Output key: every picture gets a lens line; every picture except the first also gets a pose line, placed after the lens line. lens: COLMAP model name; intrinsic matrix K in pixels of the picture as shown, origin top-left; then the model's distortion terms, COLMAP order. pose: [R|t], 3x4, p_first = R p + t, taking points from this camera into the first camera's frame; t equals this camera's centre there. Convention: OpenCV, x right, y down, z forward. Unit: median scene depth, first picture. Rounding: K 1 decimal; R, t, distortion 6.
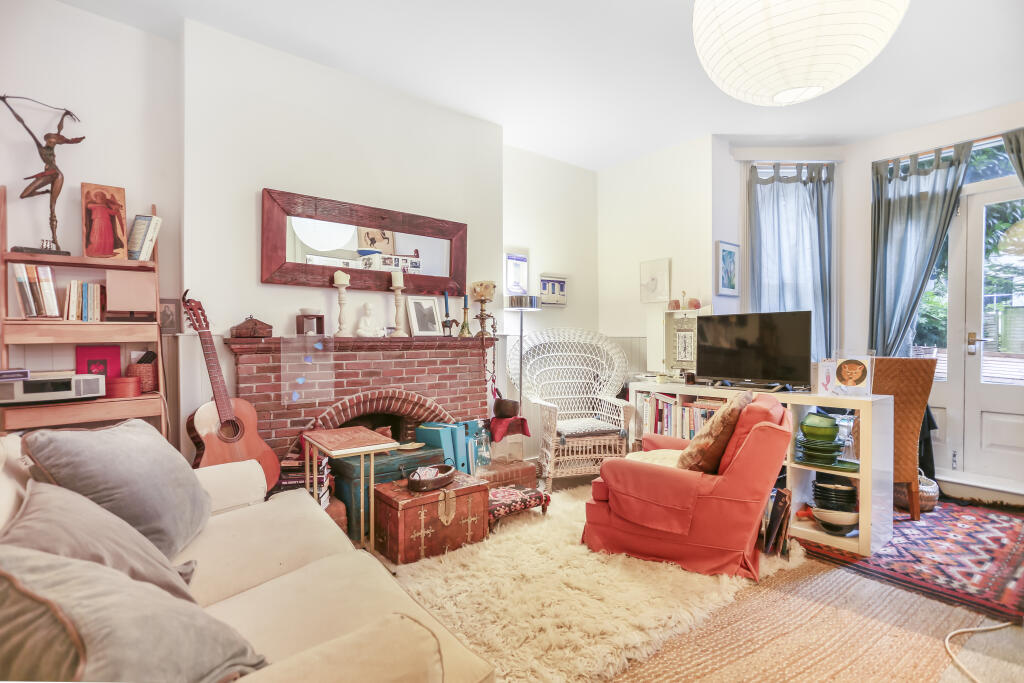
lens RADIAL K [[507.2, 0, 500.8], [0, 507.2, 349.7], [0, 0, 1]] dist [-0.043808, 0.031296]
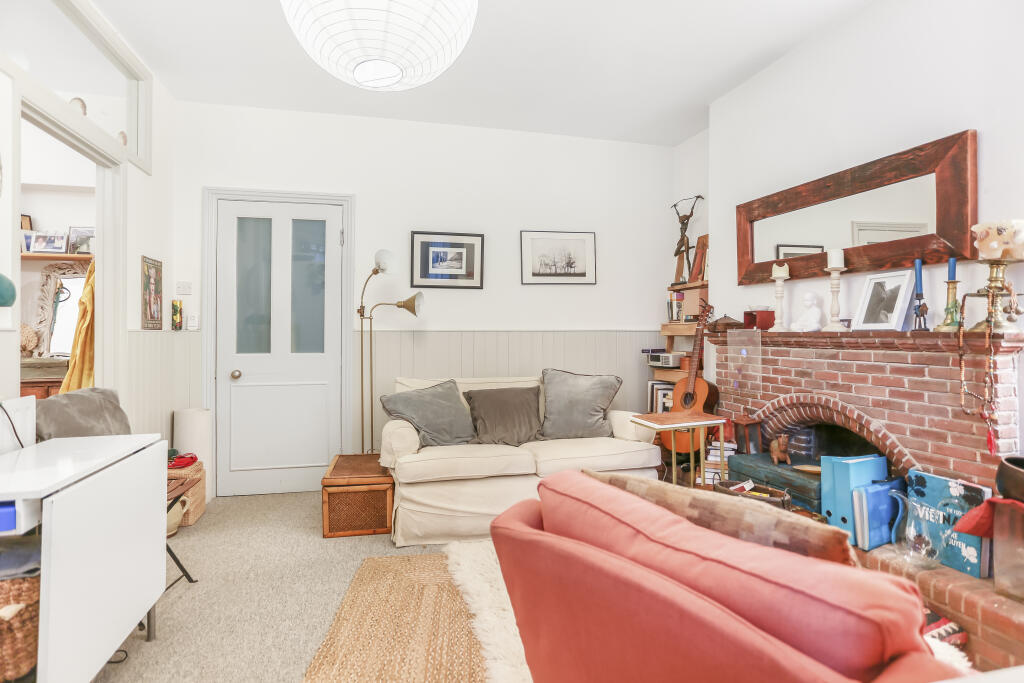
lens RADIAL K [[521.9, 0, 506.8], [0, 521.9, 326.2], [0, 0, 1]] dist [-0.048617, 0.038445]
pose [[-0.394823, -0.011594, -0.918684, 0.730010], [-0.024308, 0.999702, -0.002169, -0.019263], [0.918436, 0.021475, -0.394987, 0.841167]]
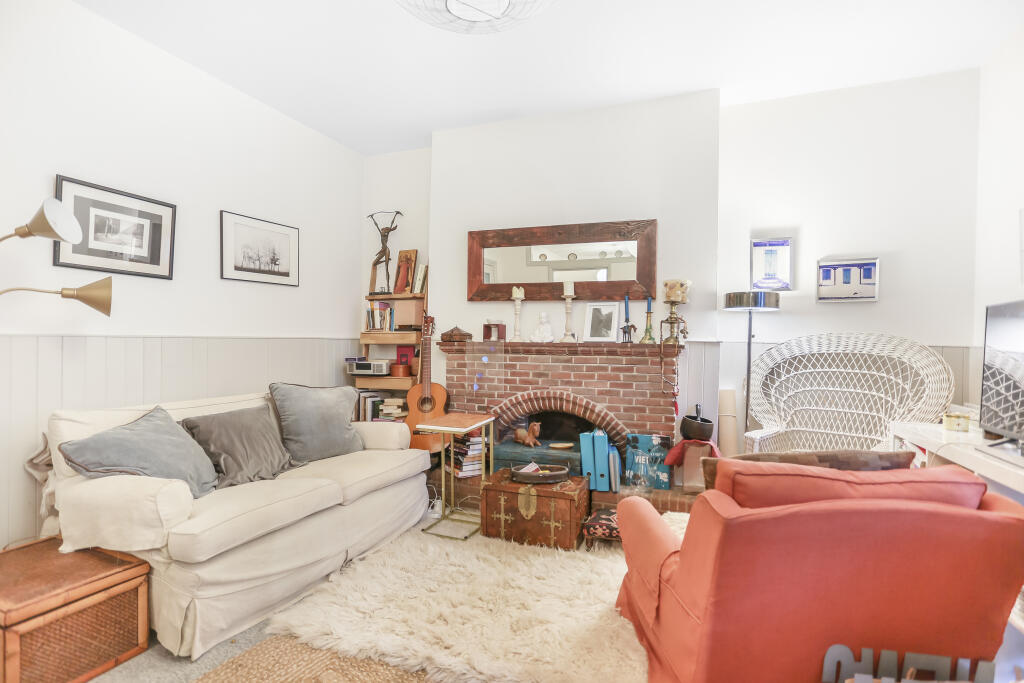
lens RADIAL K [[507.2, 0, 500.8], [0, 507.2, 349.7], [0, 0, 1]] dist [-0.043808, 0.031296]
pose [[0.491299, 0.018916, -0.870785, 0.653740], [-0.033013, 0.999450, 0.003086, -0.008508], [0.870365, 0.027231, 0.491654, 0.349343]]
